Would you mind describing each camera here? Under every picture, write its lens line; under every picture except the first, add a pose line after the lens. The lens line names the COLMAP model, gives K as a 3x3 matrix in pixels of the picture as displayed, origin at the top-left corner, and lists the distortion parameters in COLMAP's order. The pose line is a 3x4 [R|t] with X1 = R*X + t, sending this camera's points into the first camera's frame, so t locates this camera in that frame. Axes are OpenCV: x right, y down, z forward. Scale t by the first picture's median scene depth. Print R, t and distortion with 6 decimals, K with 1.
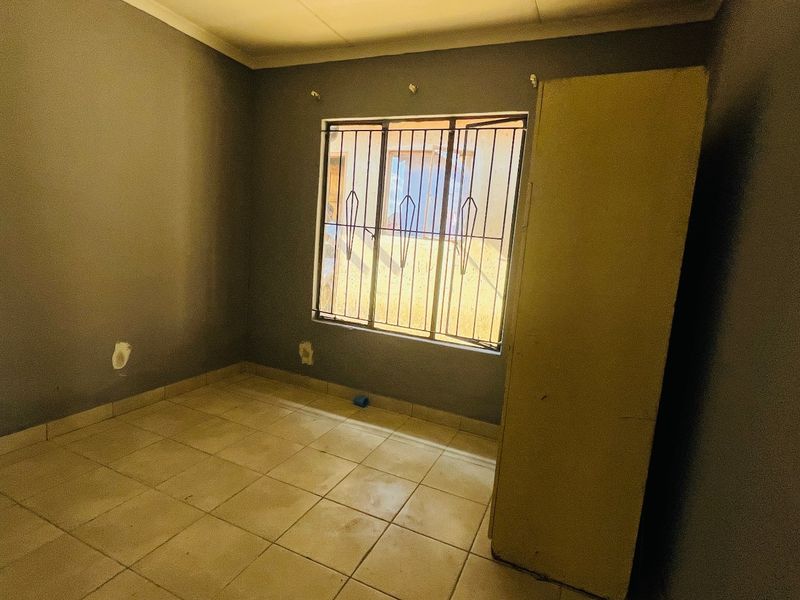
lens RADIAL K [[432.4, 0, 400.1], [0, 432.4, 300.1], [0, 0, 1]] dist [-0.001587, -0.000640]
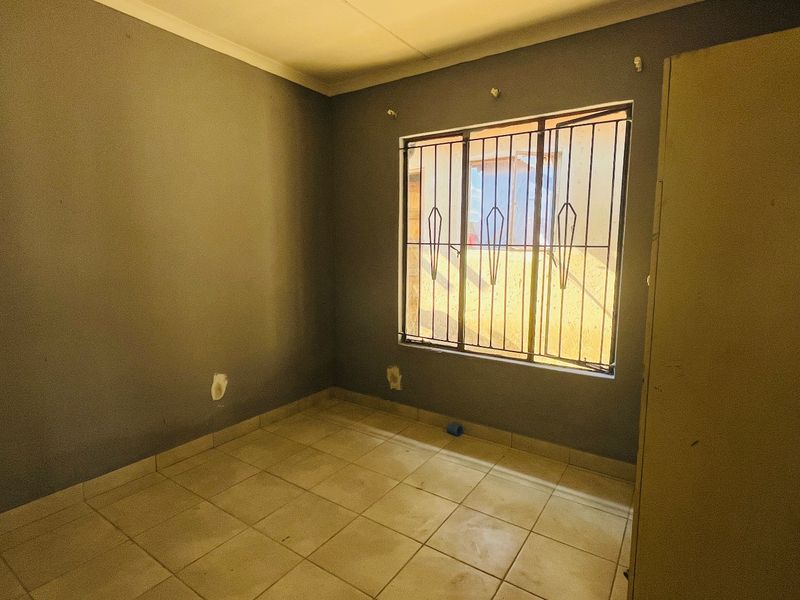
lens RADIAL K [[432.4, 0, 399.2], [0, 432.4, 298.9], [0, 0, 1]] dist [-0.001587, -0.000640]
pose [[0.982168, -0.051950, -0.180684, -0.027248], [0.046050, 0.998265, -0.036698, -0.021405], [0.182277, 0.027723, 0.982856, 0.059250]]
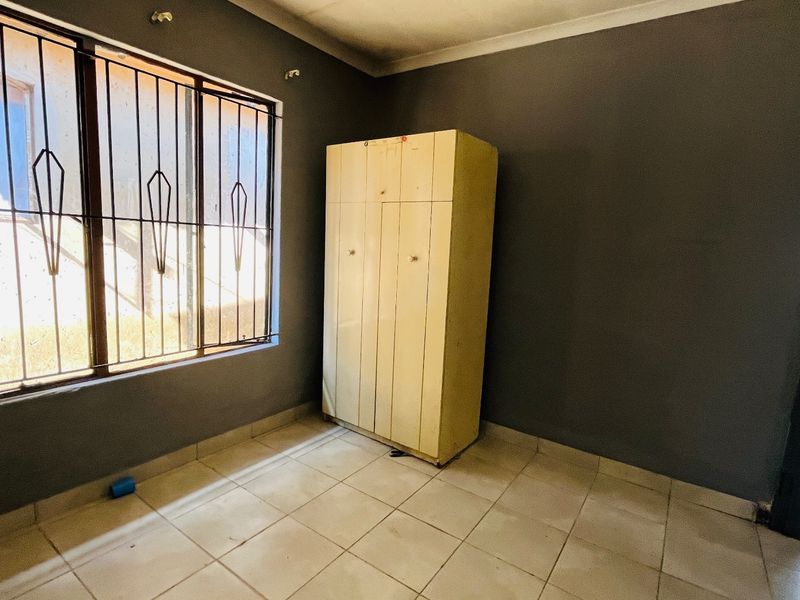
lens RADIAL K [[432.4, 0, 400.7], [0, 432.4, 300.1], [0, 0, 1]] dist [-0.001587, -0.000640]
pose [[0.184776, -0.211868, 0.959672, -0.645117], [0.099980, 0.975472, 0.196106, -0.140221], [-0.977682, 0.059712, 0.201426, 0.502471]]
